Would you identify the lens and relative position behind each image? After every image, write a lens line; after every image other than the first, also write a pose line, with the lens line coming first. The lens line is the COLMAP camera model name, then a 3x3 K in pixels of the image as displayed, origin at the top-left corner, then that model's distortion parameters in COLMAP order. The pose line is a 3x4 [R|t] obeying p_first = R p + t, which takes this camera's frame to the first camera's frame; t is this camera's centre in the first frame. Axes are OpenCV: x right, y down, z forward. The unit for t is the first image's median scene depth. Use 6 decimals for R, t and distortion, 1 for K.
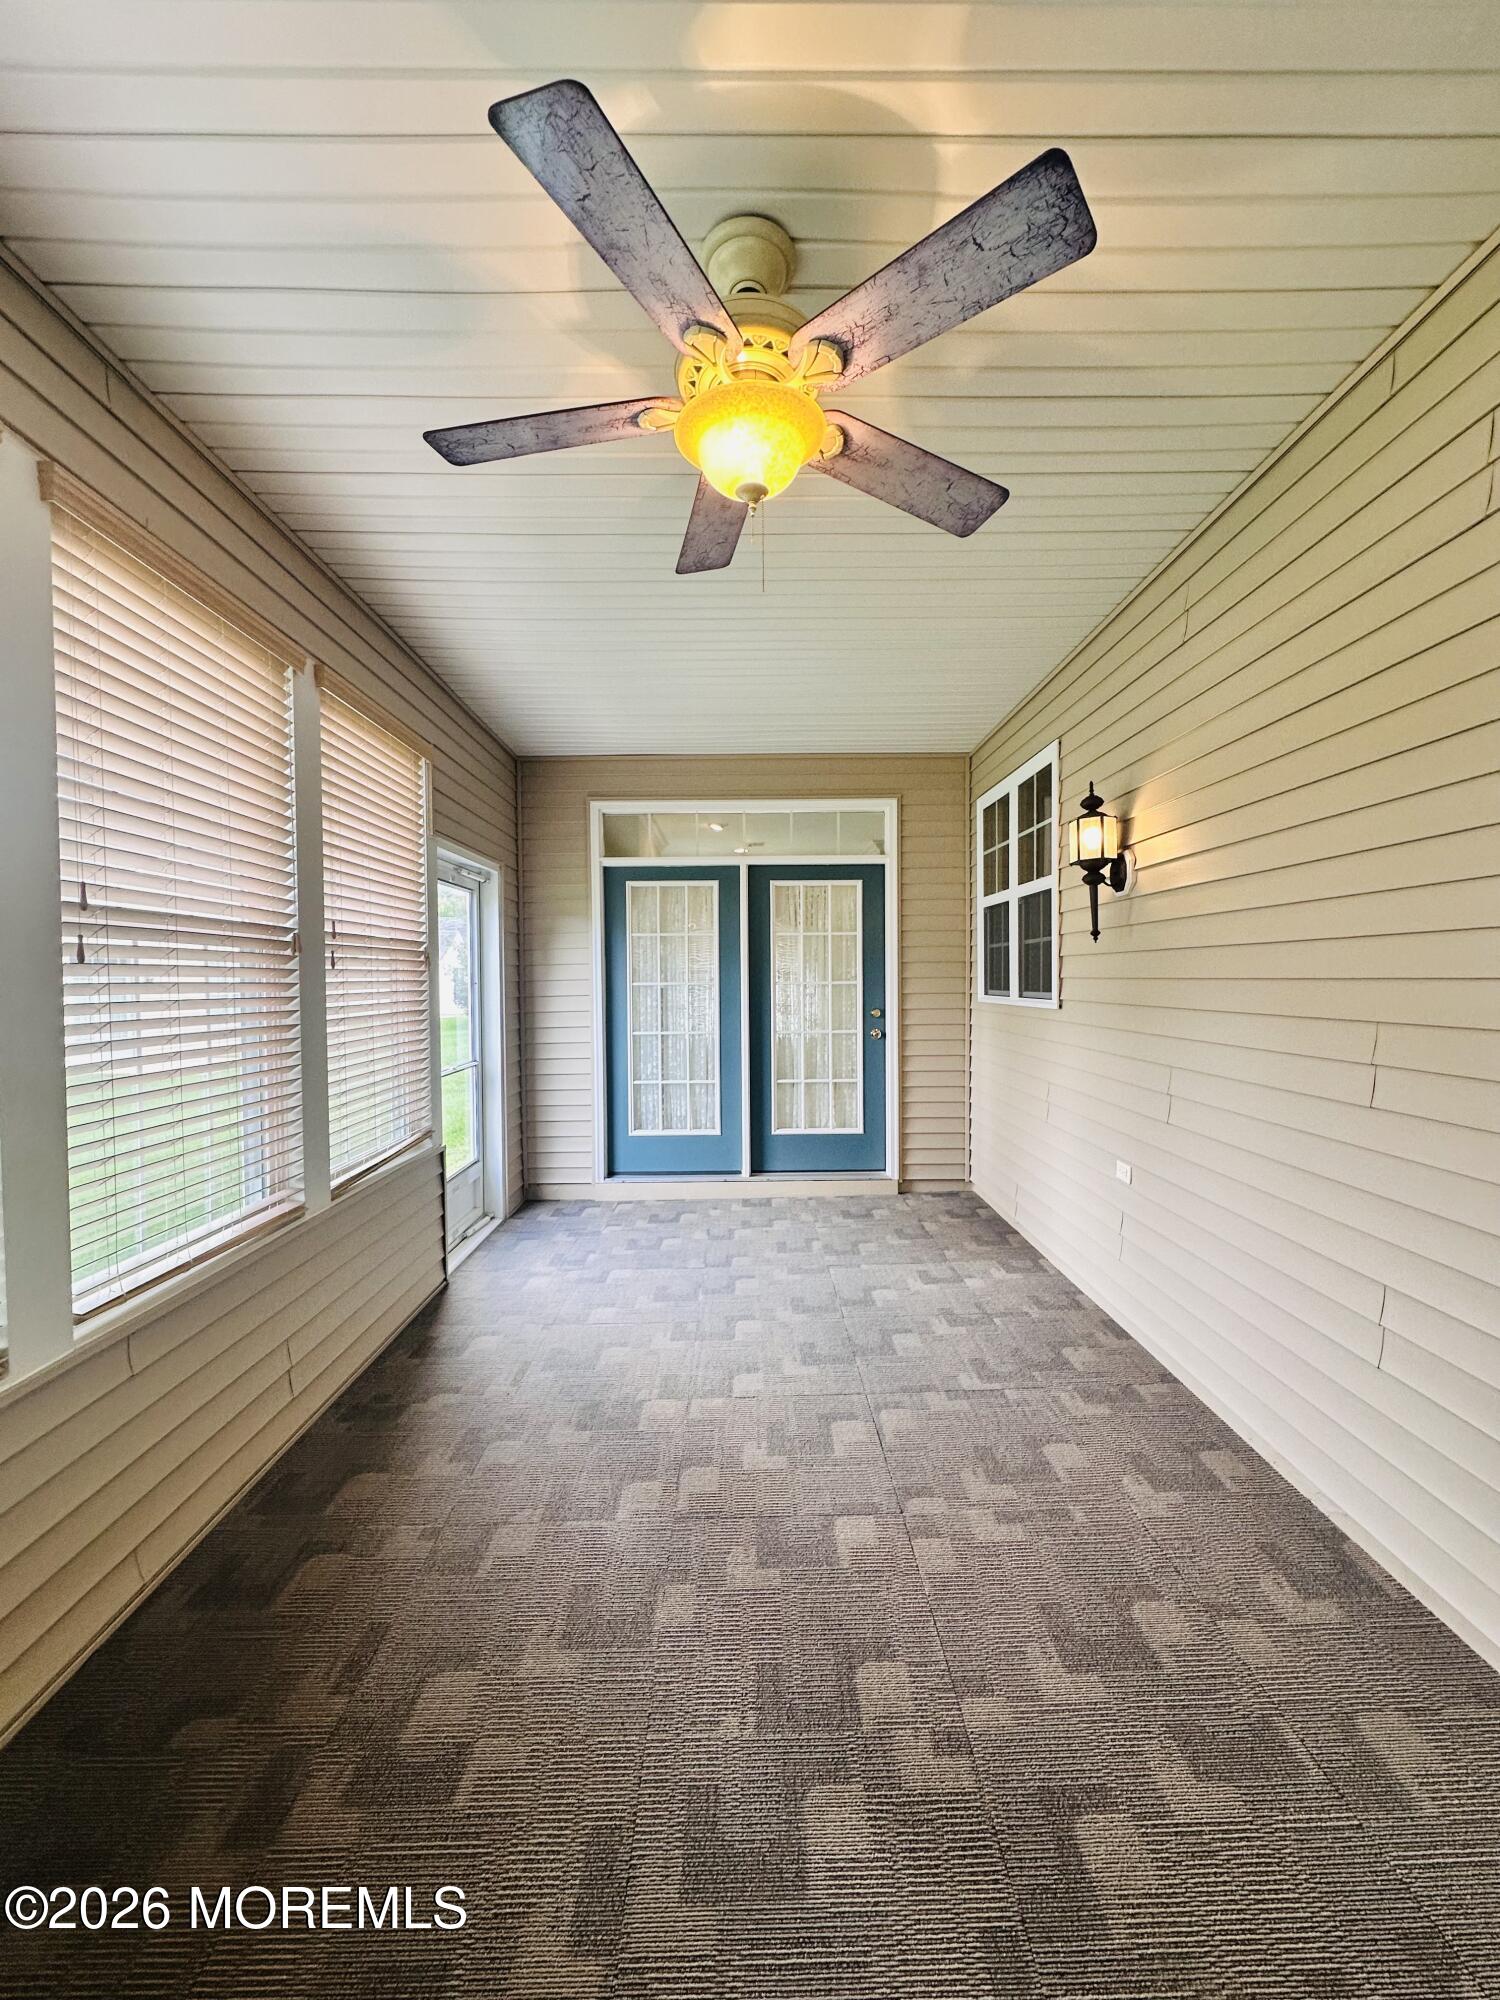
lens RADIAL K [[807.7, 0, 746.3], [0, 807.7, 988.4], [0, 0, 1]] dist [-0.003780, 0.001420]
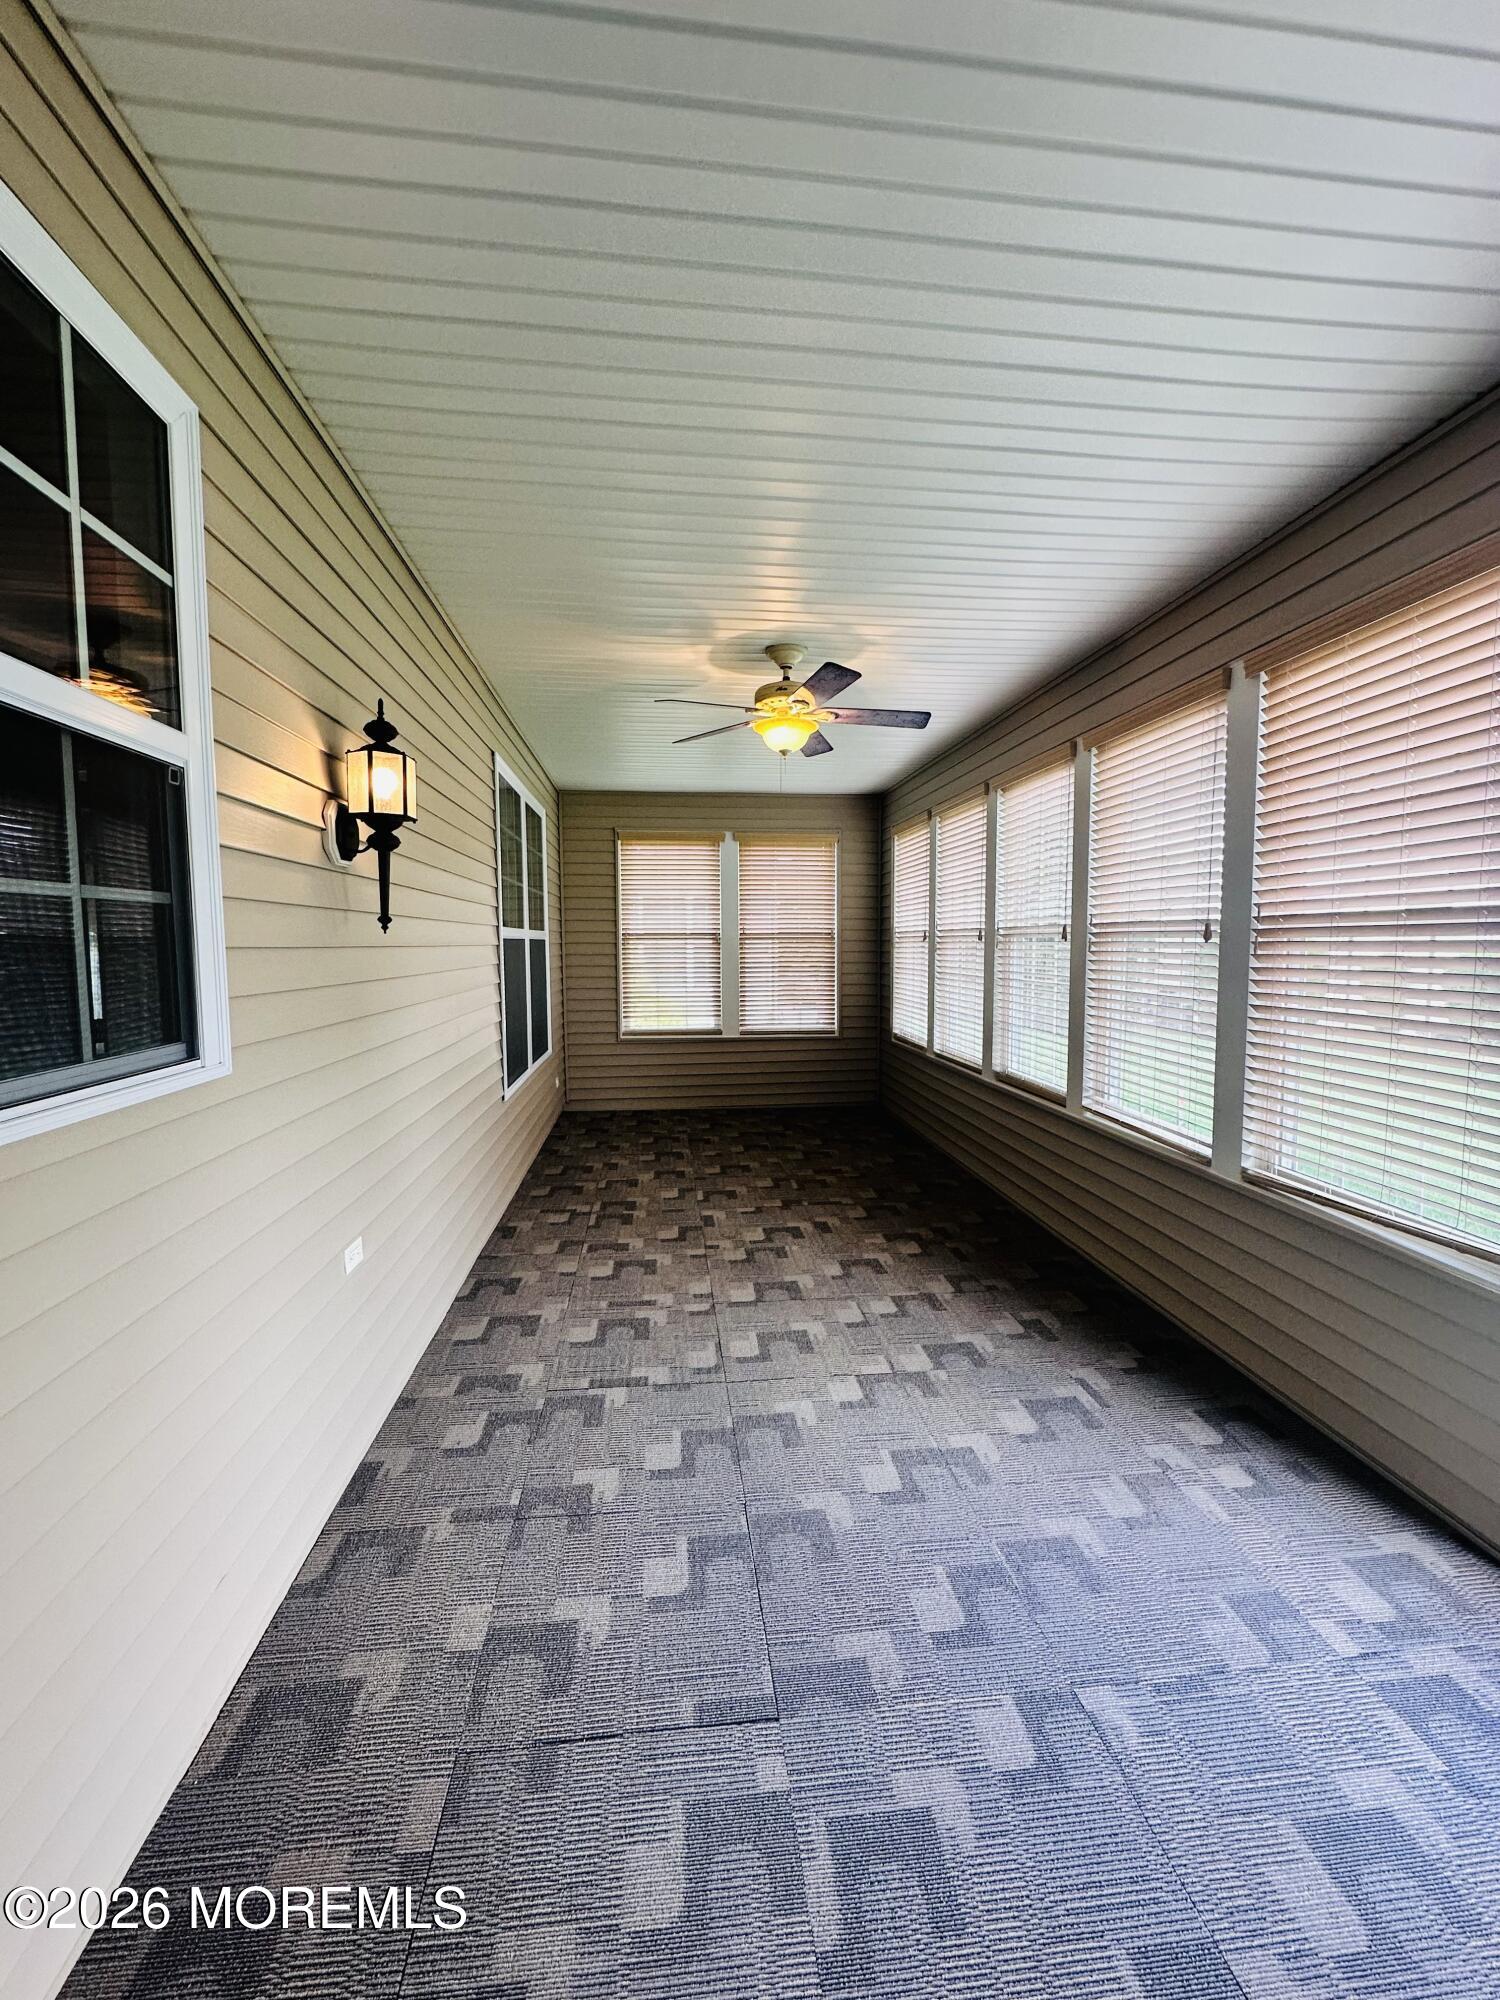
lens RADIAL K [[807.7, 0, 748.4], [0, 807.7, 1003.7], [0, 0, 1]] dist [-0.003780, 0.001420]
pose [[-0.994334, 0.021145, -0.104172, 0.216566], [0.011743, 0.995868, 0.090053, -0.061741], [0.105646, 0.088319, -0.990474, 1.976946]]
